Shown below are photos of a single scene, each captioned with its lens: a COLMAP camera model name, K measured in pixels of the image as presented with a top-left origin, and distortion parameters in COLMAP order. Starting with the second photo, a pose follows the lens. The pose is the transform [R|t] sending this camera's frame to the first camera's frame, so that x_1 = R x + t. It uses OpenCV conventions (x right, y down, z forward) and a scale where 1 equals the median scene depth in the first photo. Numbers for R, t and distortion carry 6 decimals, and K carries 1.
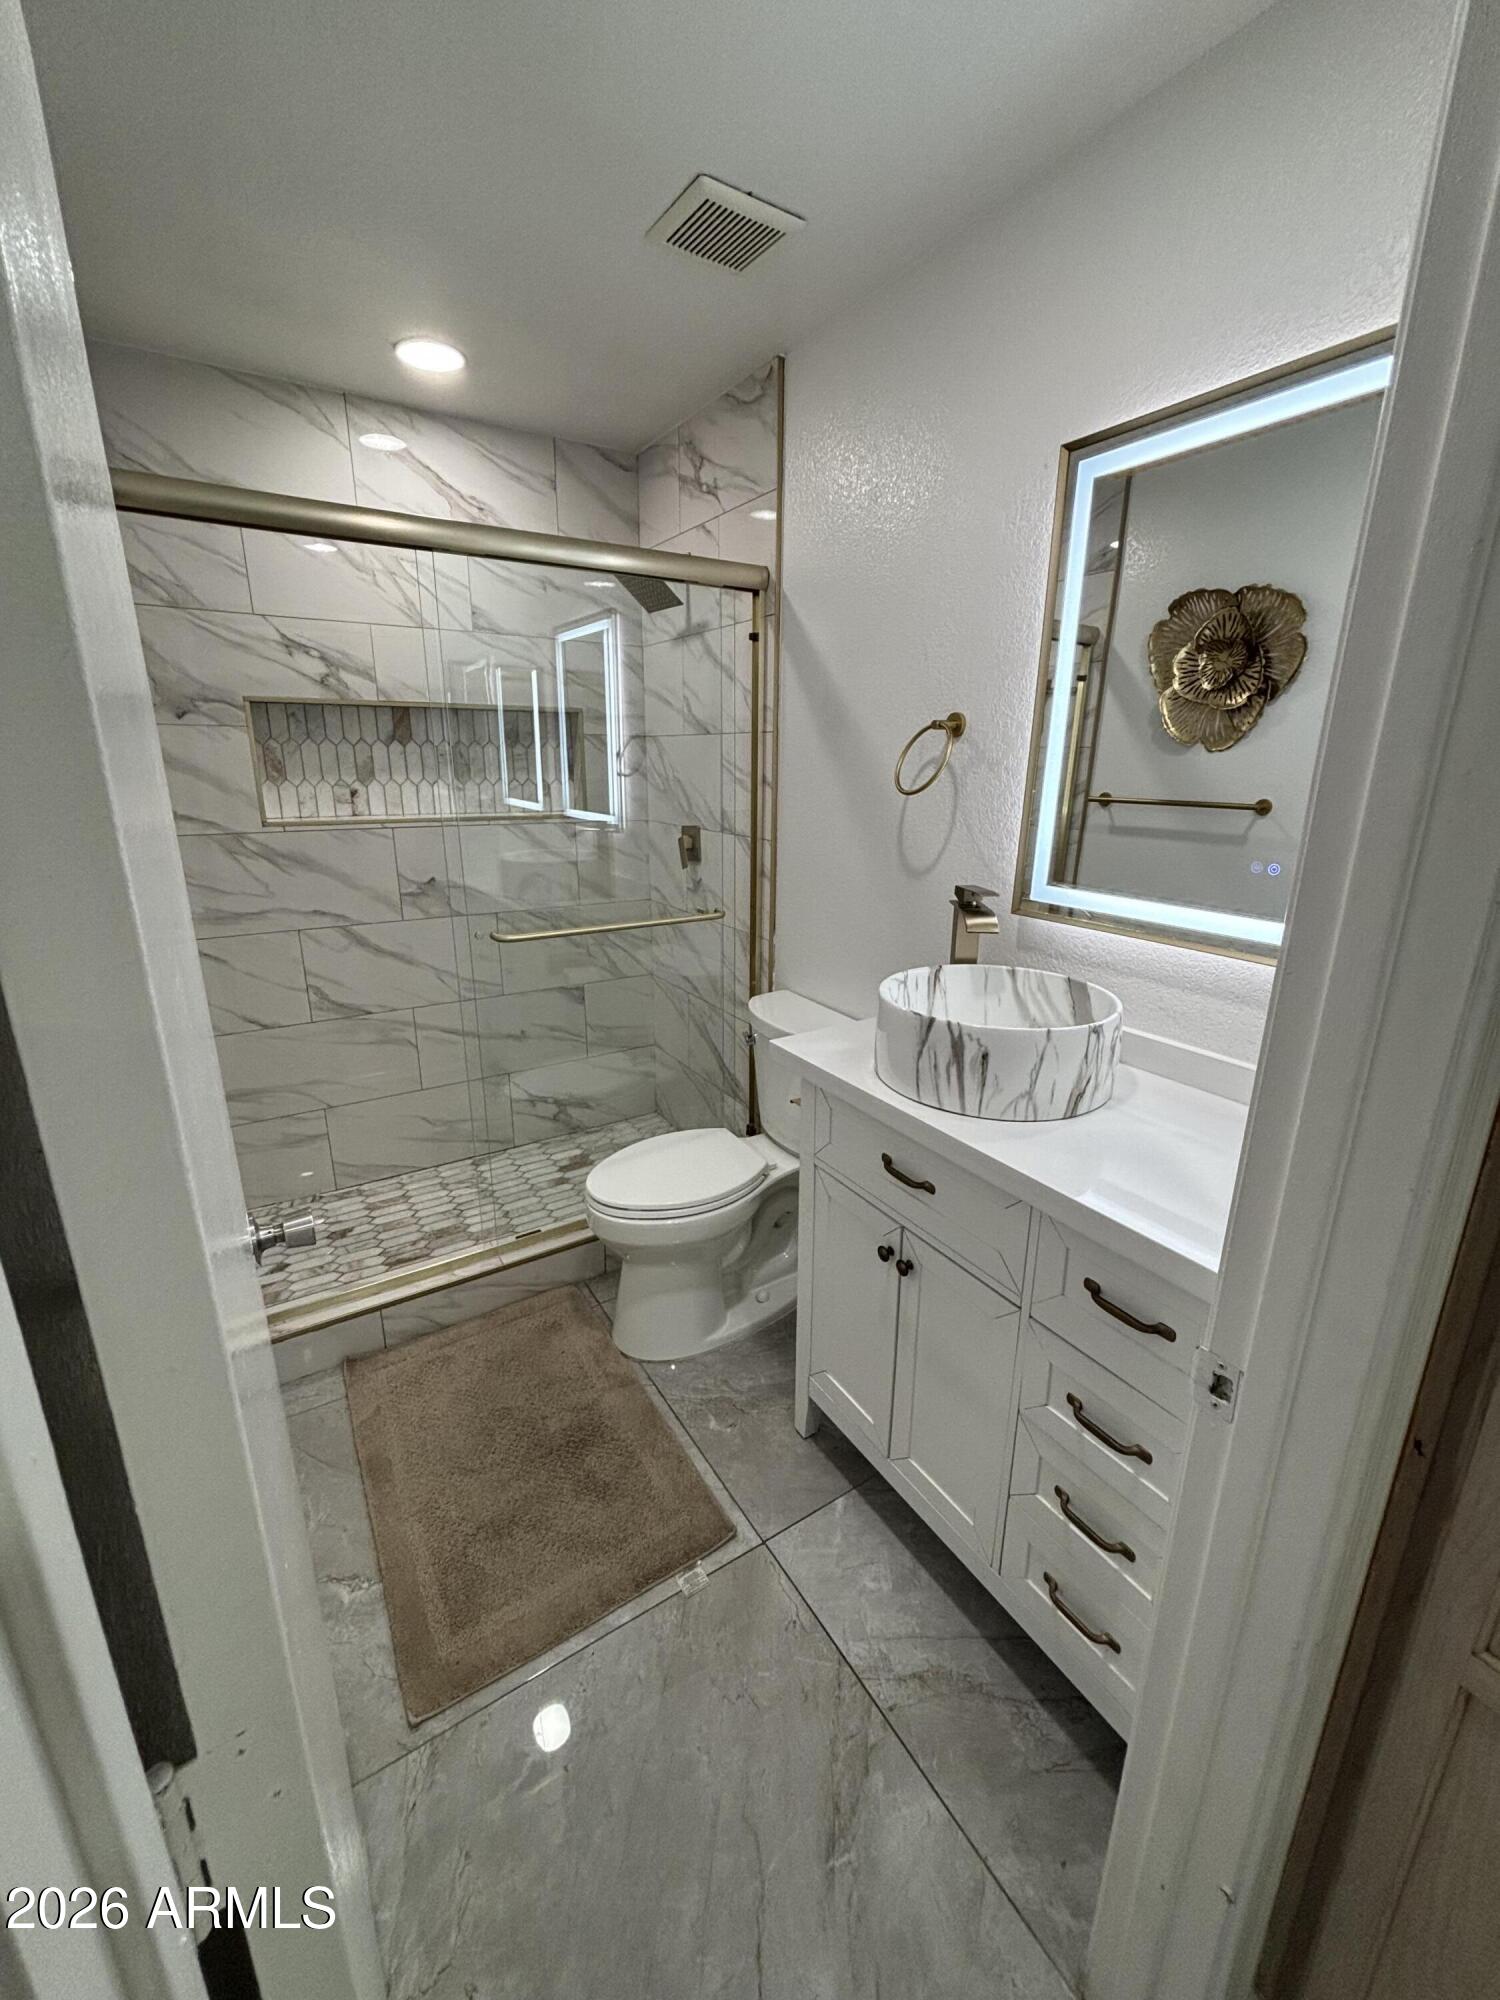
lens RADIAL K [[806.9, 0, 748.5], [0, 806.9, 993.3], [0, 0, 1]] dist [-0.000660, 0.000376]
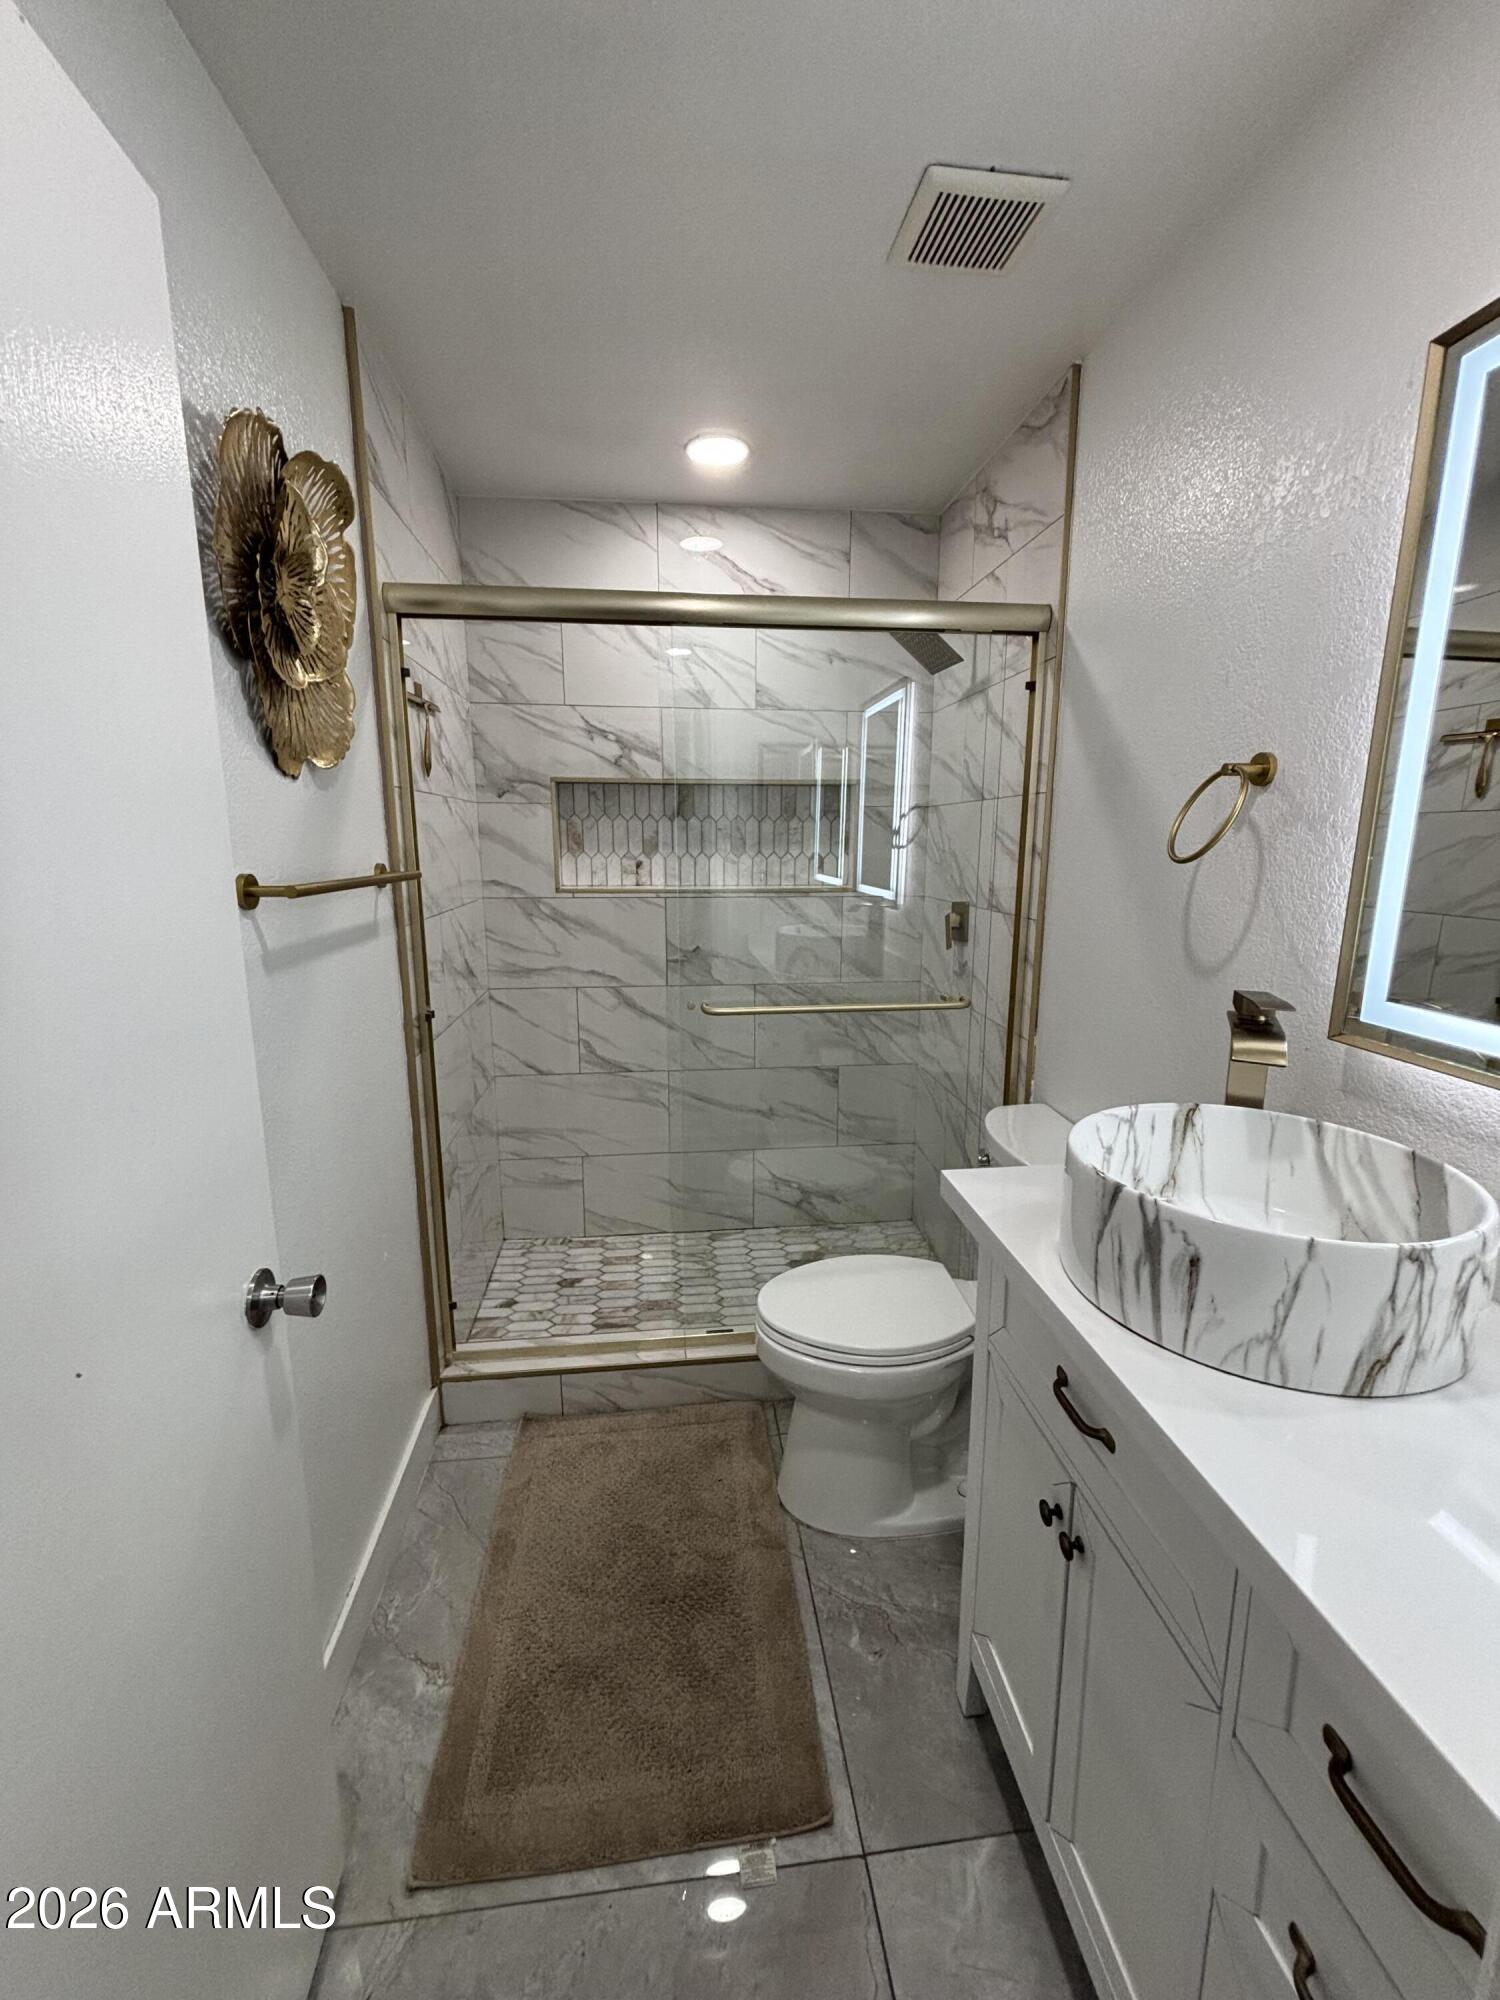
lens RADIAL K [[806.9, 0, 747.9], [0, 806.9, 992.6], [0, 0, 1]] dist [-0.000660, 0.000376]
pose [[0.901880, 0.074835, -0.425456, 0.133051], [-0.115614, 0.990767, -0.070808, -0.026150], [0.416229, 0.113049, 0.902205, 0.150228]]
